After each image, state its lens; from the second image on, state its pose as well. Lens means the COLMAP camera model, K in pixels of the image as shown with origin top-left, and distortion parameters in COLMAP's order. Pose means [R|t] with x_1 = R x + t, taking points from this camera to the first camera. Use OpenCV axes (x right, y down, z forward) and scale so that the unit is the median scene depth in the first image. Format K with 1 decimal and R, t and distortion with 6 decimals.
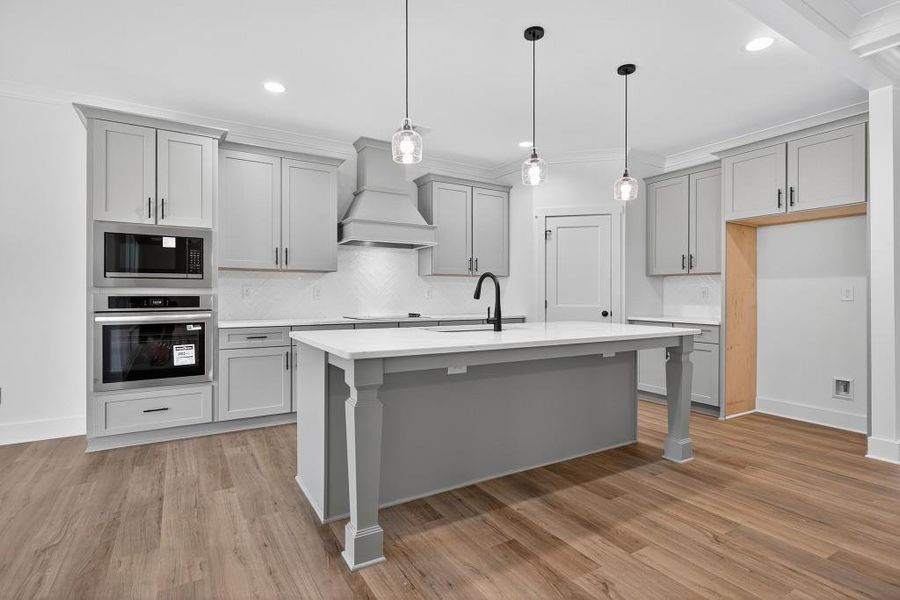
lens RADIAL K [[368.0, 0, 449.2], [0, 368.0, 295.7], [0, 0, 1]] dist [0.000170, -0.000010]
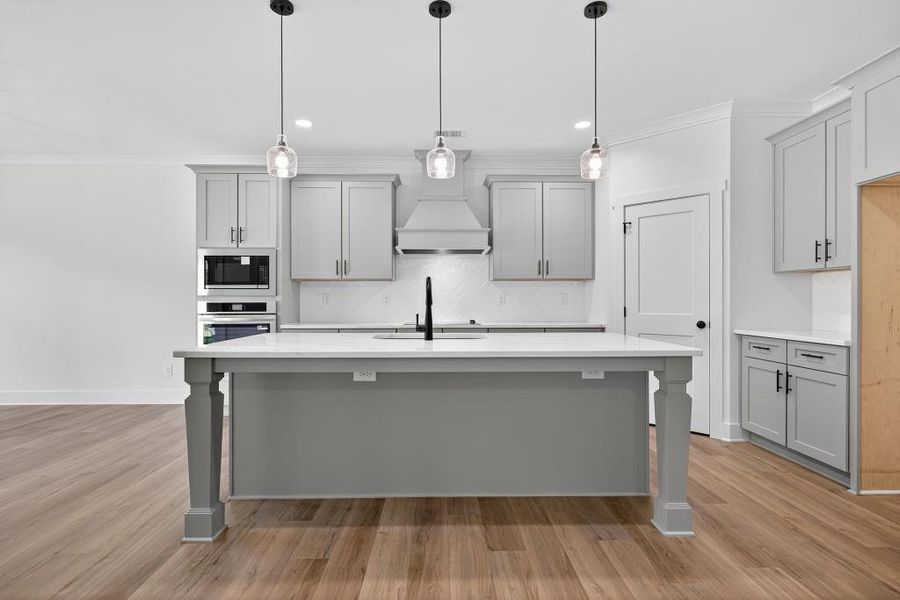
lens RADIAL K [[369.7, 0, 445.0], [0, 369.7, 301.2], [0, 0, 1]] dist [0.000002, 0.000077]
pose [[0.907403, -0.003240, -0.420249, 0.416658], [0.002397, 0.999994, -0.002533, 0.000636], [0.420255, 0.001292, 0.907405, 0.127970]]
